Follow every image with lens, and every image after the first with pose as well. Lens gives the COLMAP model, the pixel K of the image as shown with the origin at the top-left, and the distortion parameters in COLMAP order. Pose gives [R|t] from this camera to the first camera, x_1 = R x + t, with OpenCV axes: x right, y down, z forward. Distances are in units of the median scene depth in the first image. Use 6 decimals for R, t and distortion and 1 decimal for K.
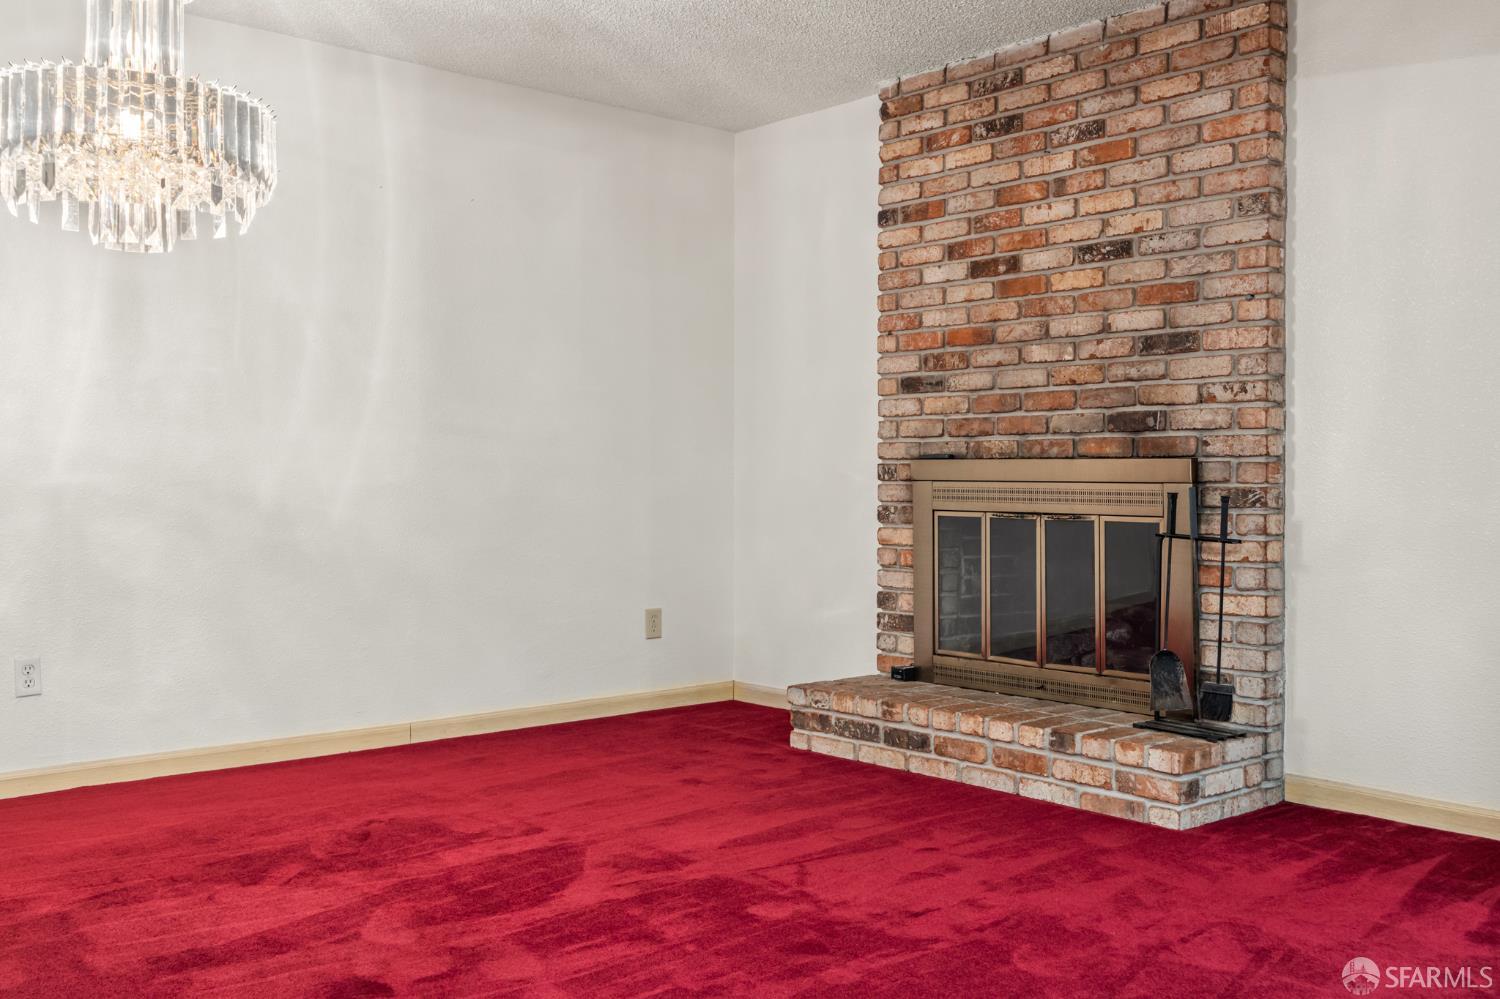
lens RADIAL K [[1433.0, 0, 752.1], [0, 1433.0, 497.3], [0, 0, 1]] dist [-0.001978, 0.000000]
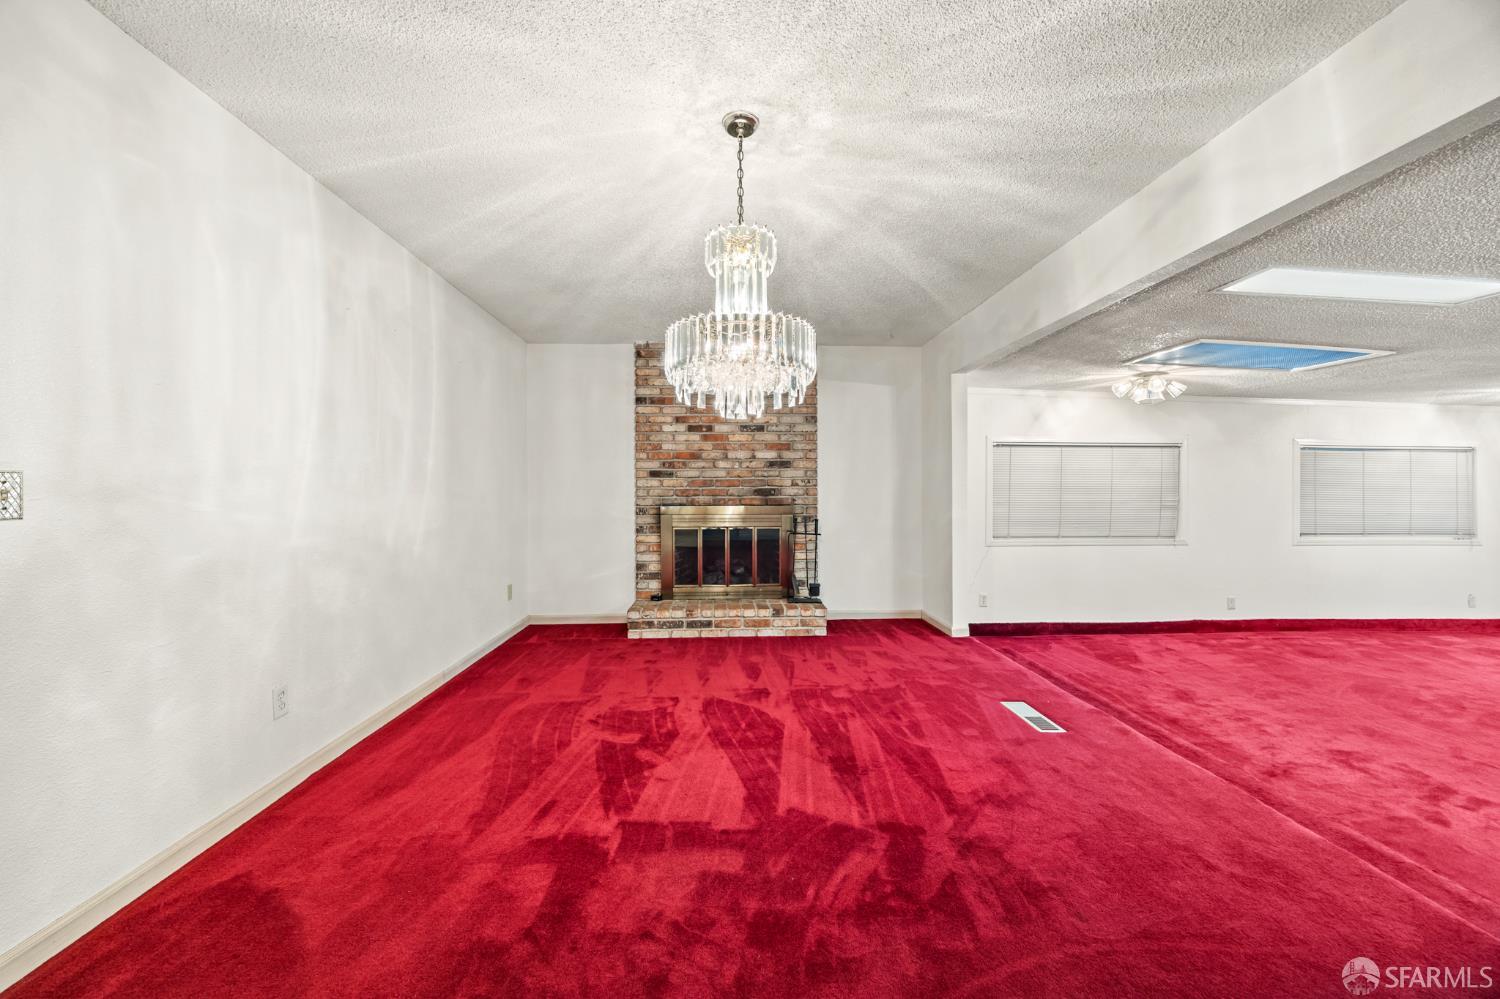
lens RADIAL K [[582.3, 0, 752.8], [0, 582.3, 493.6], [0, 0, 1]] dist [0.000334, 0.000033]
pose [[0.615993, -0.010333, 0.787684, -0.586513], [0.017755, 0.999842, -0.000769, -0.046313], [-0.787551, 0.014459, 0.616080, 0.313695]]
